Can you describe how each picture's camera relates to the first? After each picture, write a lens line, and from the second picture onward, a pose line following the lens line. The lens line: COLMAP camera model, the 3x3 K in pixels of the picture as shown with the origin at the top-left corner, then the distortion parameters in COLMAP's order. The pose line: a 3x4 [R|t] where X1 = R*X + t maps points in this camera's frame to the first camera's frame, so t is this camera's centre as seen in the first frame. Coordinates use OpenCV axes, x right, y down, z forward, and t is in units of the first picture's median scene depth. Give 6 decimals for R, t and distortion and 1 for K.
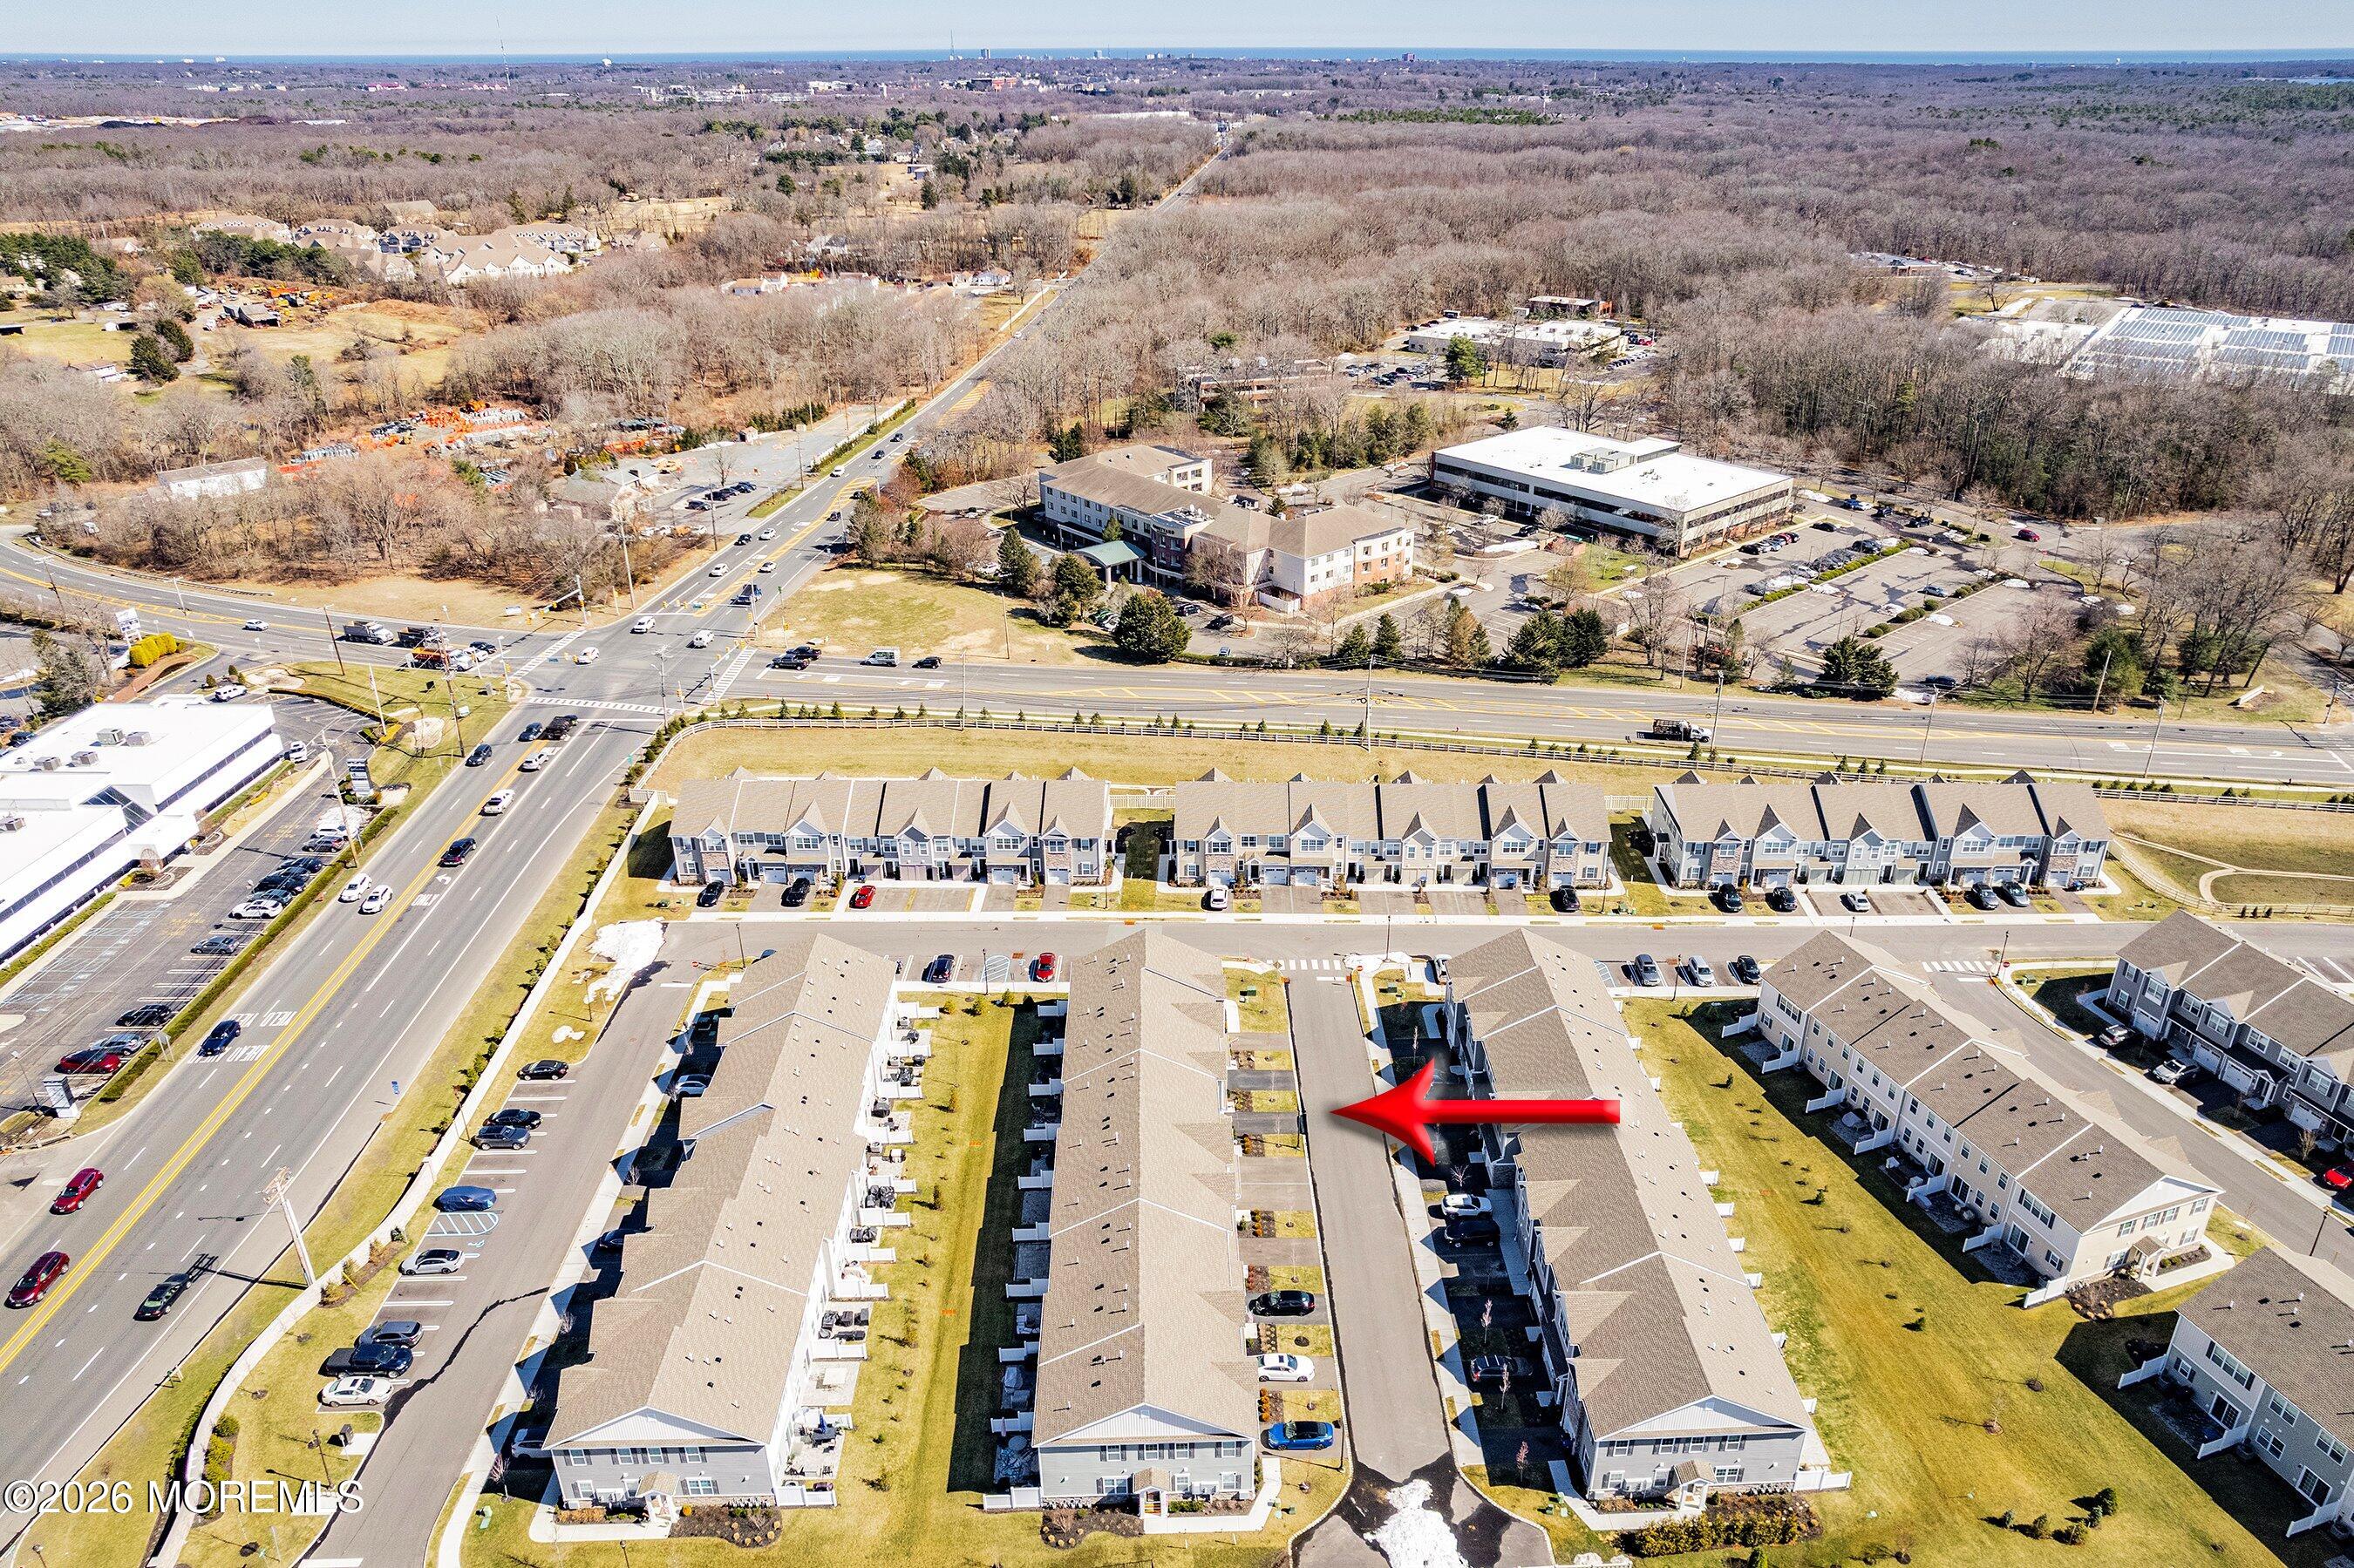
lens RADIAL K [[1089.8, 0, 1172.8], [0, 1089.8, 782.5], [0, 0, 1]] dist [0.000886, -0.000423]
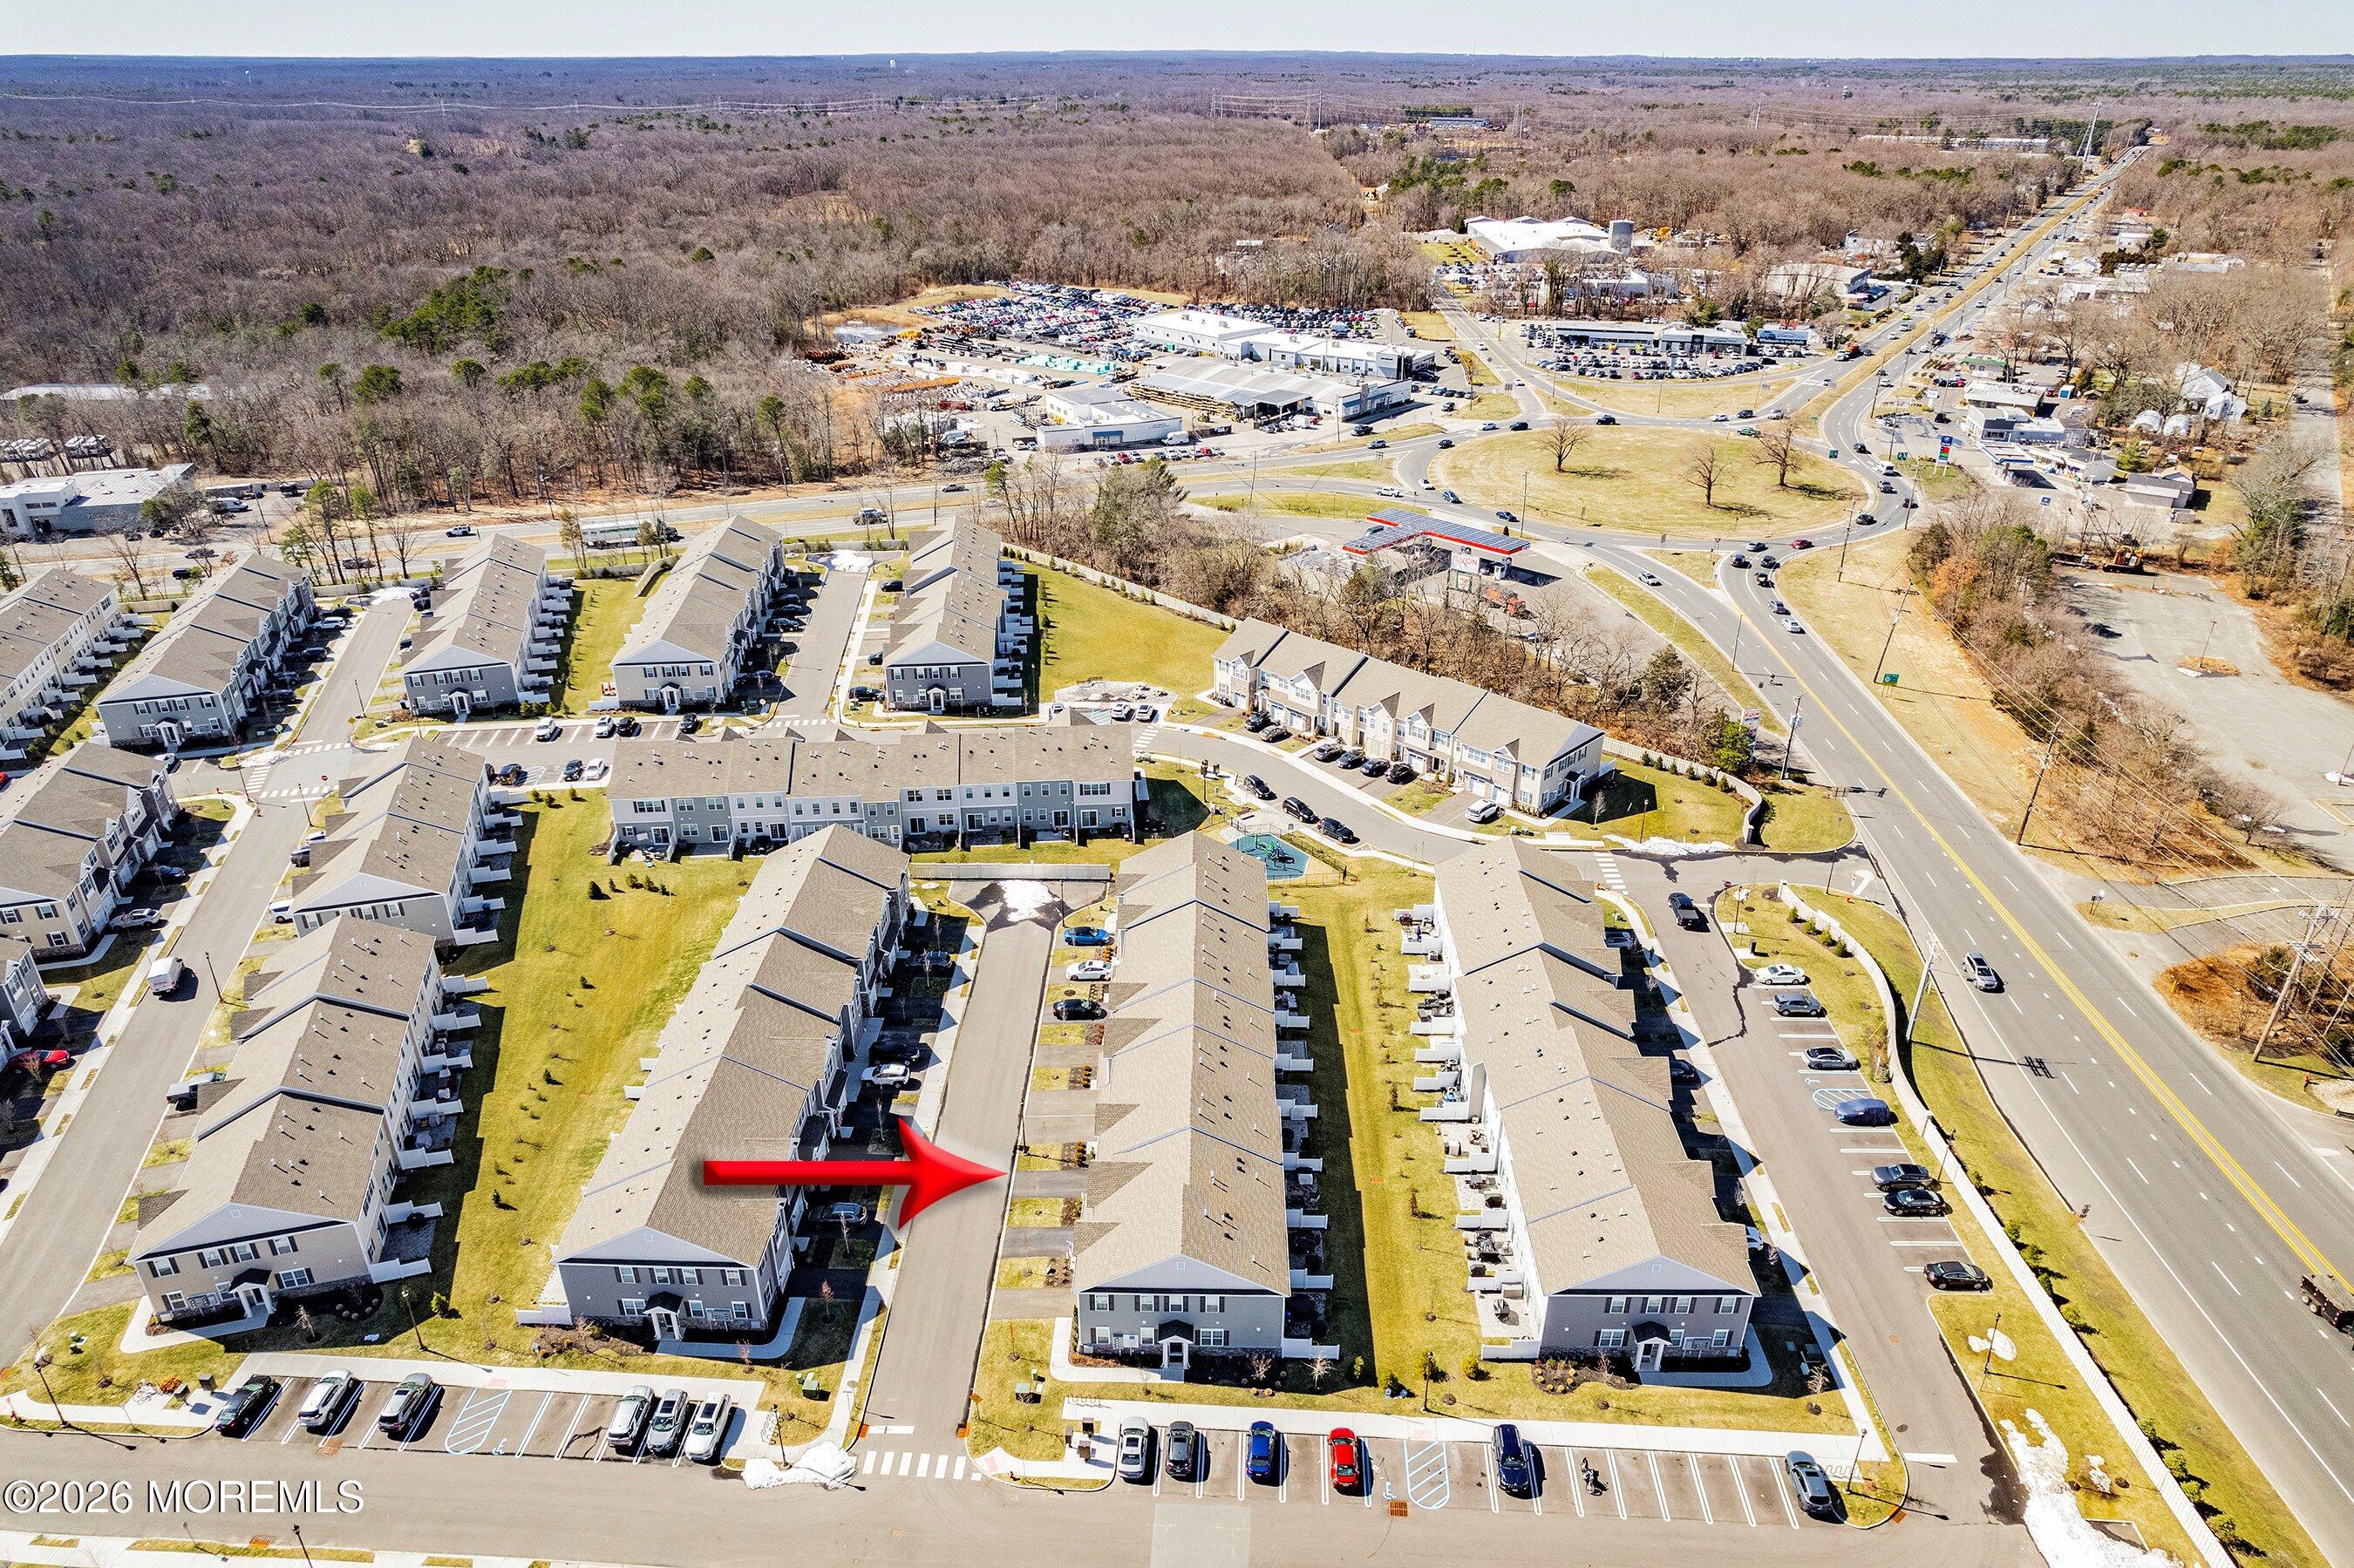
lens RADIAL K [[1089.8, 0, 1172.8], [0, 1089.8, 782.5], [0, 0, 1]] dist [0.000886, -0.000423]
pose [[-0.998660, -0.026175, 0.044655, -0.046452], [0.032630, 0.351333, 0.935682, -0.673981], [-0.040180, 0.935885, -0.350008, 1.069296]]
